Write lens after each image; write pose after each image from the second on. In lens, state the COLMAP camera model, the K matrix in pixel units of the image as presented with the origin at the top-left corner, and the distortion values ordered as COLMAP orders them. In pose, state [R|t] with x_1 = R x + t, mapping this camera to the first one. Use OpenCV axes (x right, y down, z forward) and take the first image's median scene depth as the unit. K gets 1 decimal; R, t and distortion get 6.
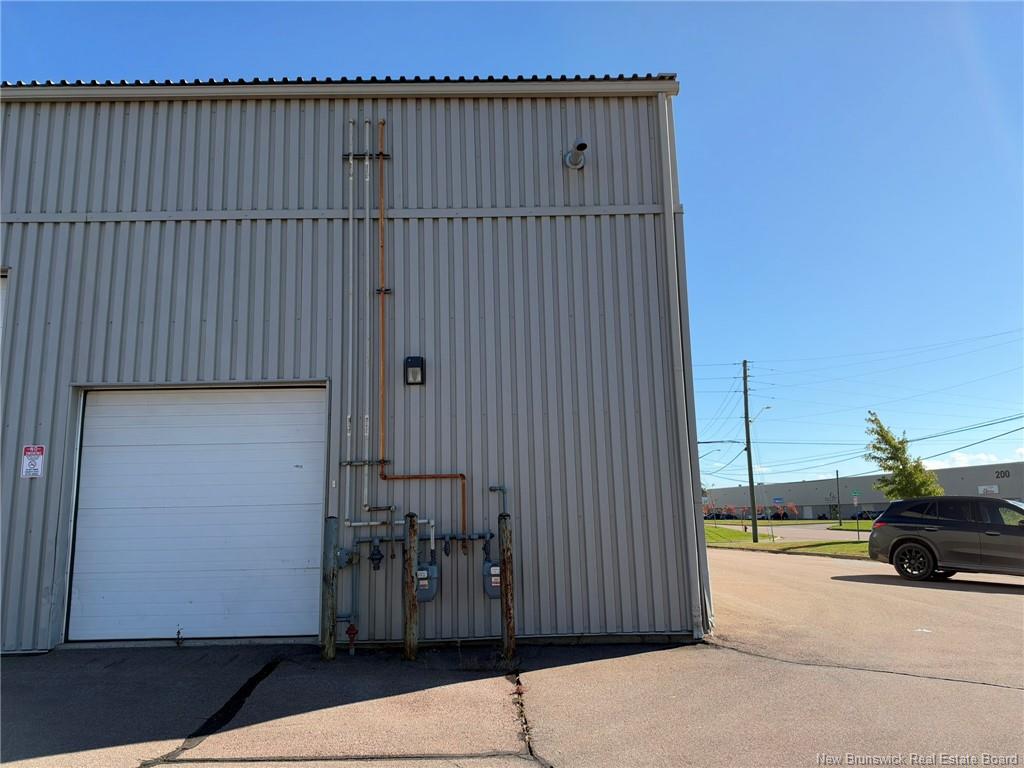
lens RADIAL K [[728.4, 0, 512.0], [0, 728.4, 384.0], [0, 0, 1]] dist [0.134300, -0.266697]
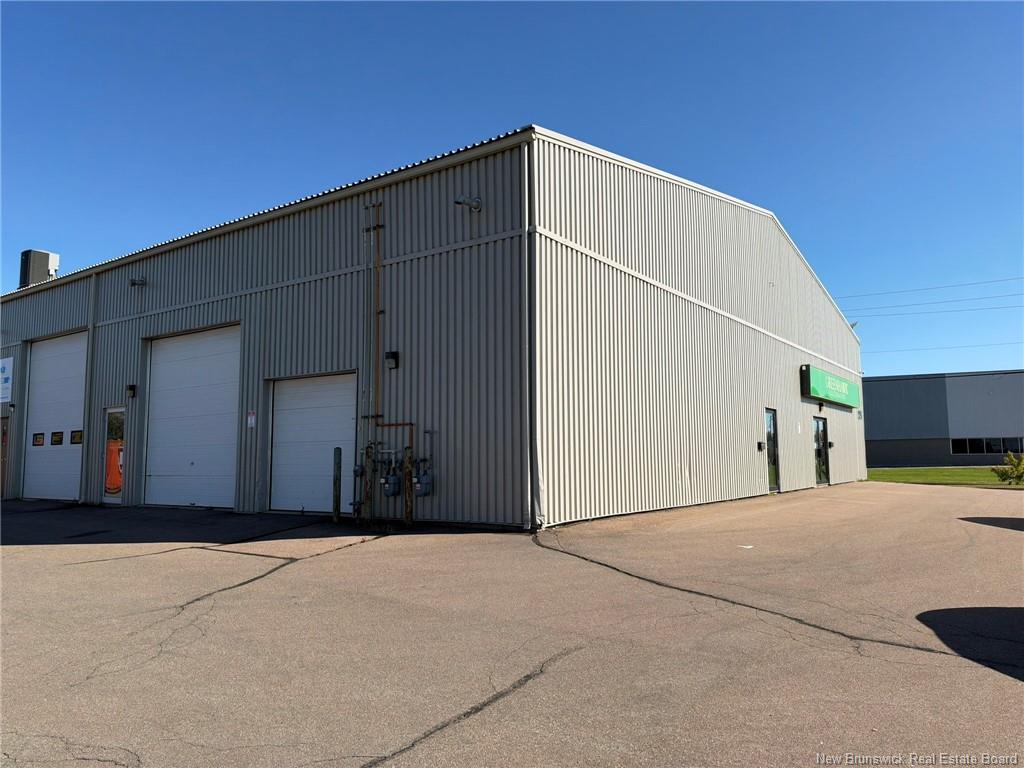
lens RADIAL K [[728.4, 0, 512.0], [0, 728.4, 384.0], [0, 0, 1]] dist [0.134300, -0.266697]
pose [[0.801802, -0.041129, -0.596173, 1.069633], [0.102116, 0.992385, 0.068874, -0.052010], [0.588801, -0.116102, 0.799896, -0.162967]]
